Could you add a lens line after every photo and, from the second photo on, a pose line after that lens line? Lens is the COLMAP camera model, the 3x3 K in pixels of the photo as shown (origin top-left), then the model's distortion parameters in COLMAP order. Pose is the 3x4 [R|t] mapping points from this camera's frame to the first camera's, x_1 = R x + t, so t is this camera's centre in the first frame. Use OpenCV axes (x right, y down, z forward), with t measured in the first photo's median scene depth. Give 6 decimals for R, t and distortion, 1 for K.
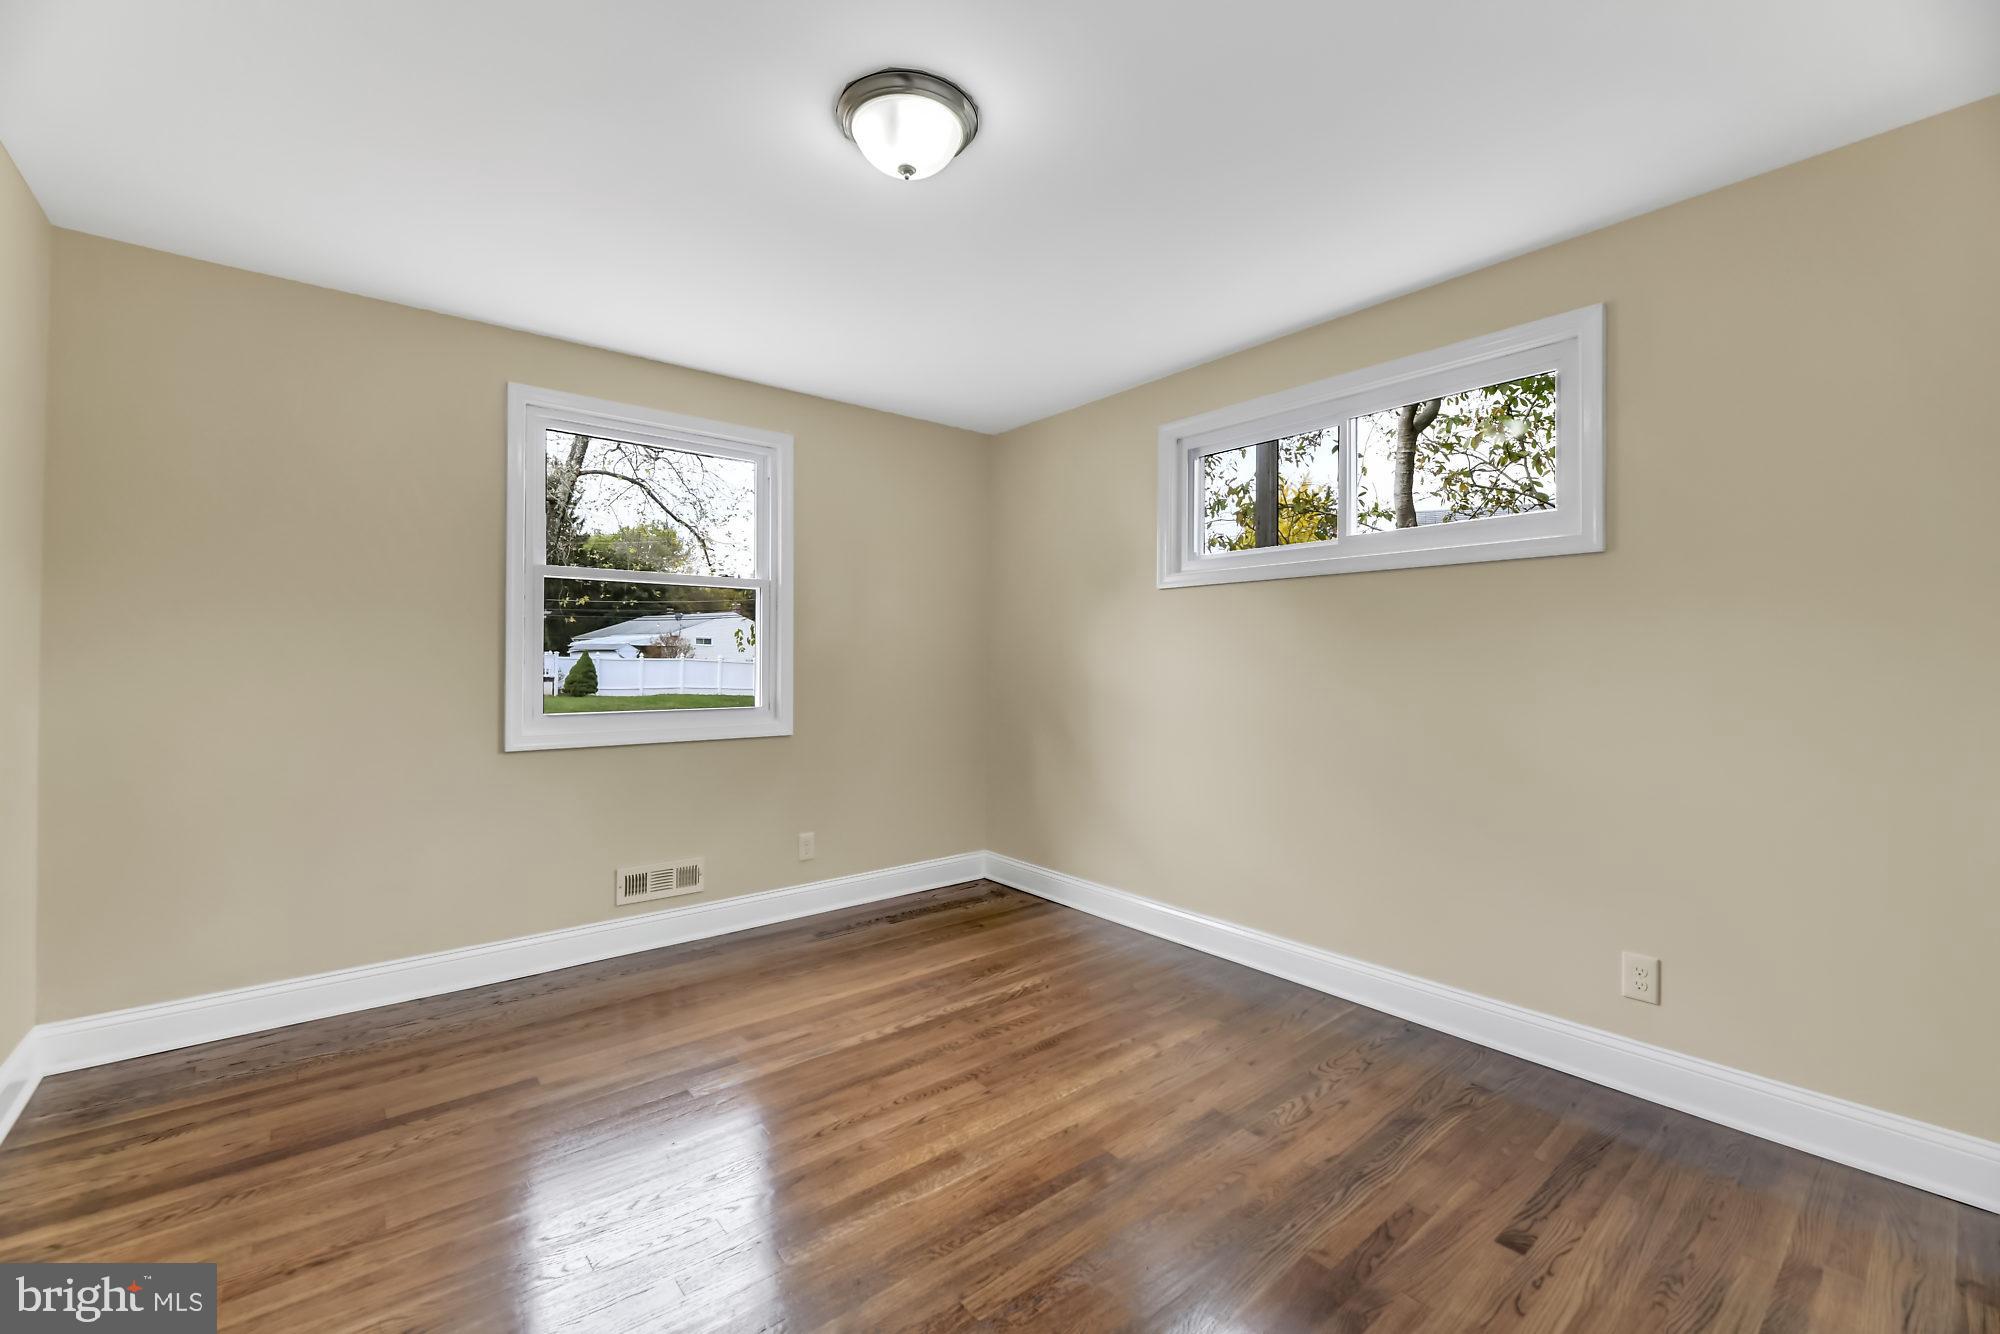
lens RADIAL K [[801.7, 0, 989.5], [0, 801.7, 663.5], [0, 0, 1]] dist [-0.001664, -0.002919]
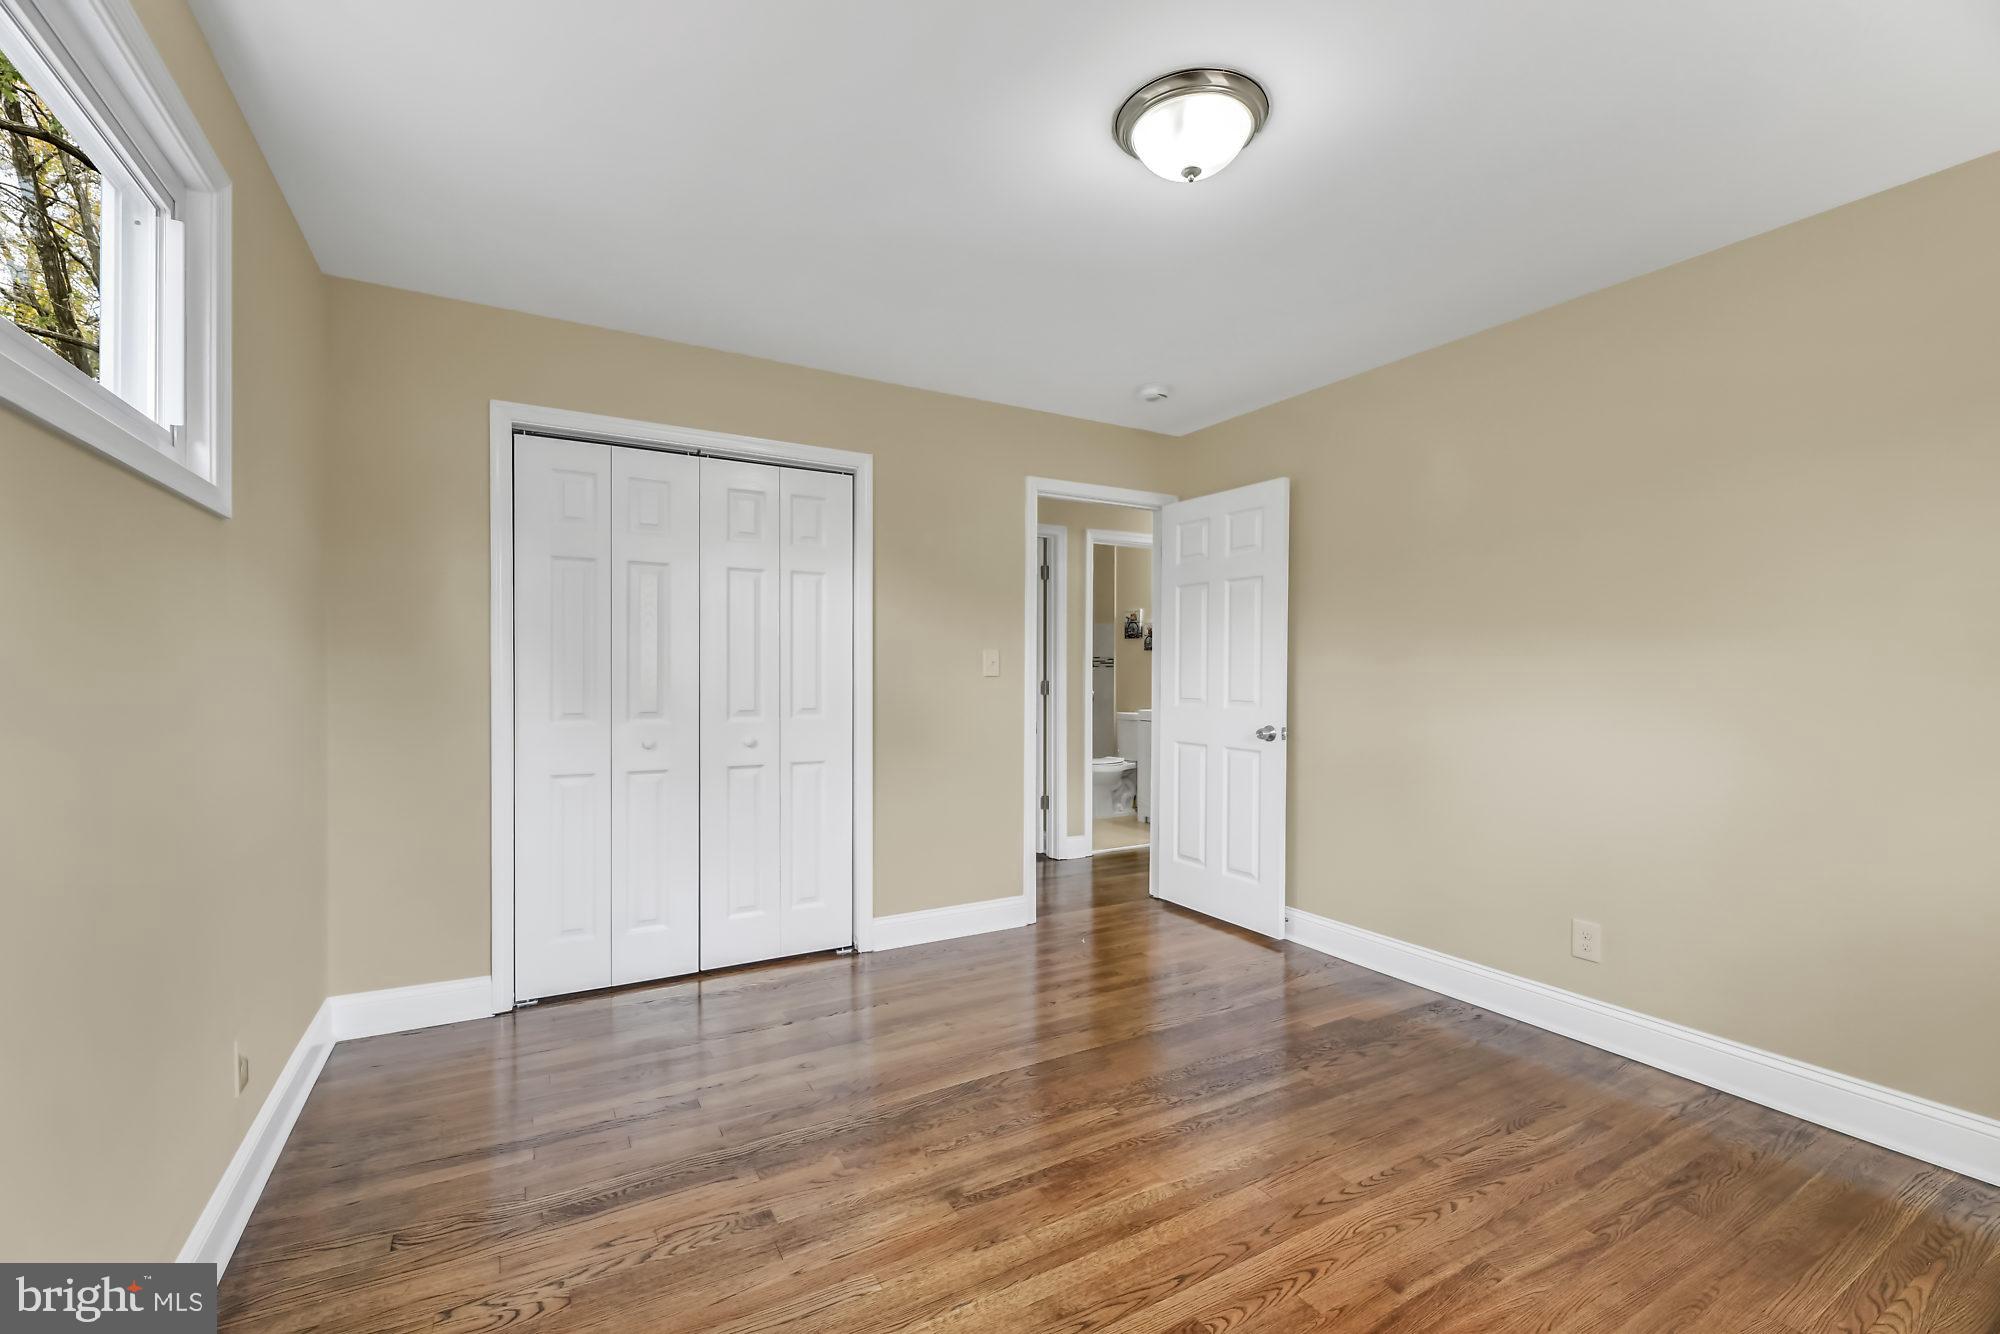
lens RADIAL K [[821.1, 0, 996.8], [0, 821.1, 667.1], [0, 0, 1]] dist [-0.002143, -0.000434]
pose [[-0.987209, -0.009934, 0.159120, -0.040509], [-0.009795, 0.999951, 0.001654, 0.010063], [-0.159128, 0.000074, -0.987258, 2.169618]]
